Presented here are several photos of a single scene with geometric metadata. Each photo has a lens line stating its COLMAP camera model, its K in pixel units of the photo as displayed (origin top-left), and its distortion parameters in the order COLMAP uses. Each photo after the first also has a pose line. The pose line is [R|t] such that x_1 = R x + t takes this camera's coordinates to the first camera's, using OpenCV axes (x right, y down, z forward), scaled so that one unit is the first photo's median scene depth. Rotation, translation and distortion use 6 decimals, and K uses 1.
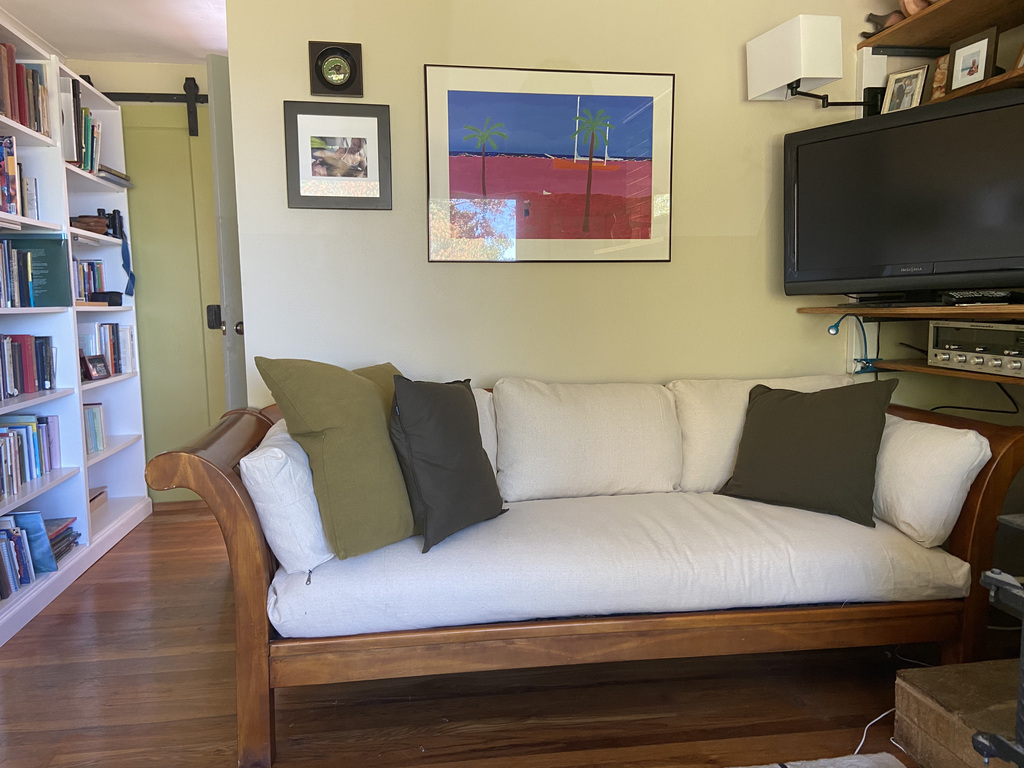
lens RADIAL K [[775.5, 0, 507.5], [0, 775.5, 380.7], [0, 0, 1]] dist [0.015835, -0.000593]
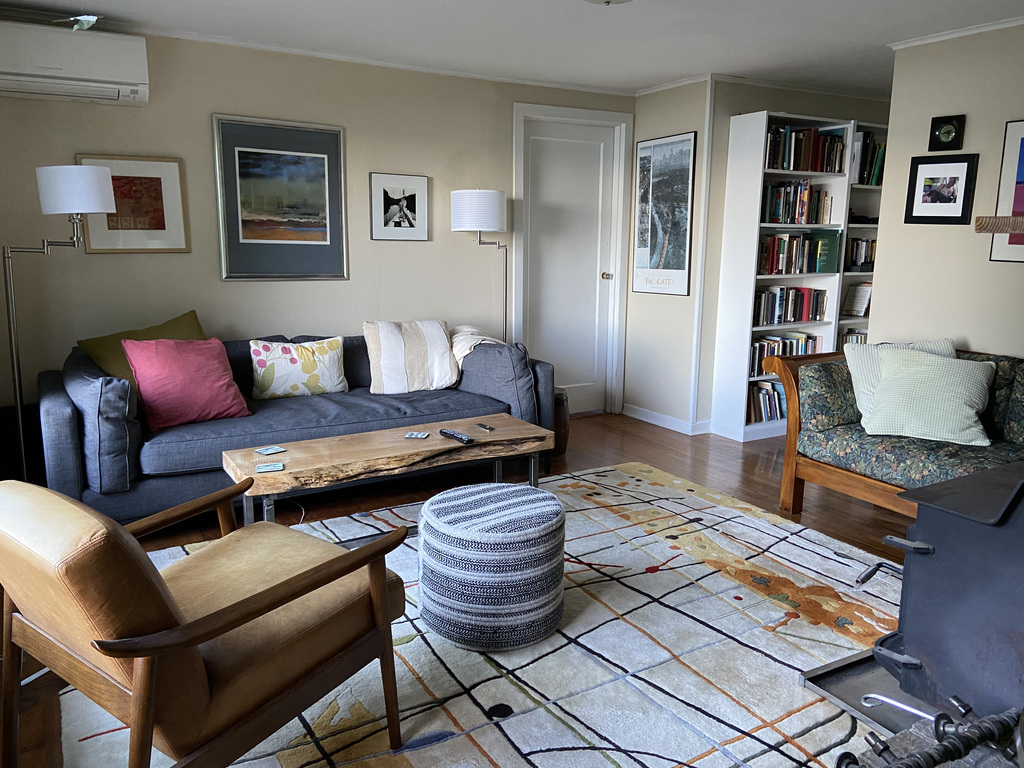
lens RADIAL K [[775.5, 0, 511.6], [0, 775.5, 382.4], [0, 0, 1]] dist [0.015835, -0.000593]
pose [[0.377933, 0.193293, -0.905431, 0.933644], [-0.124273, 0.979704, 0.157276, -0.052625], [0.917455, 0.053081, 0.394283, -0.366538]]
